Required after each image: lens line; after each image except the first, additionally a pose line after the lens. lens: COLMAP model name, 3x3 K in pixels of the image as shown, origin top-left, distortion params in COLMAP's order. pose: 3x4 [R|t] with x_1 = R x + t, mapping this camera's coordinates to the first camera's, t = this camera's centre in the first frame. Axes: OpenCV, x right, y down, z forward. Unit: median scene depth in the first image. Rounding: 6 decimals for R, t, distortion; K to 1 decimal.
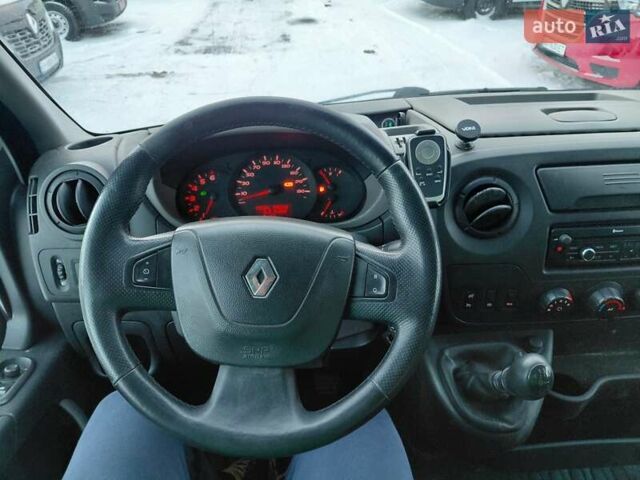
lens RADIAL K [[492.4, 0, 314.4], [0, 492.4, 236.8], [0, 0, 1]] dist [-0.000222, -0.017716]
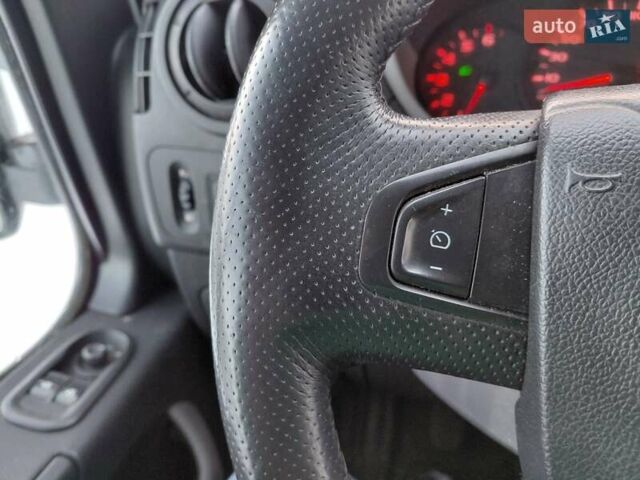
lens RADIAL K [[492.4, 0, 321.4], [0, 492.4, 245.6], [0, 0, 1]] dist [-0.000222, -0.017716]
pose [[0.962061, 0.150108, -0.227831, -0.255086], [-0.118123, 0.981889, 0.148127, 0.030224], [0.245940, -0.115594, 0.962368, 0.535907]]
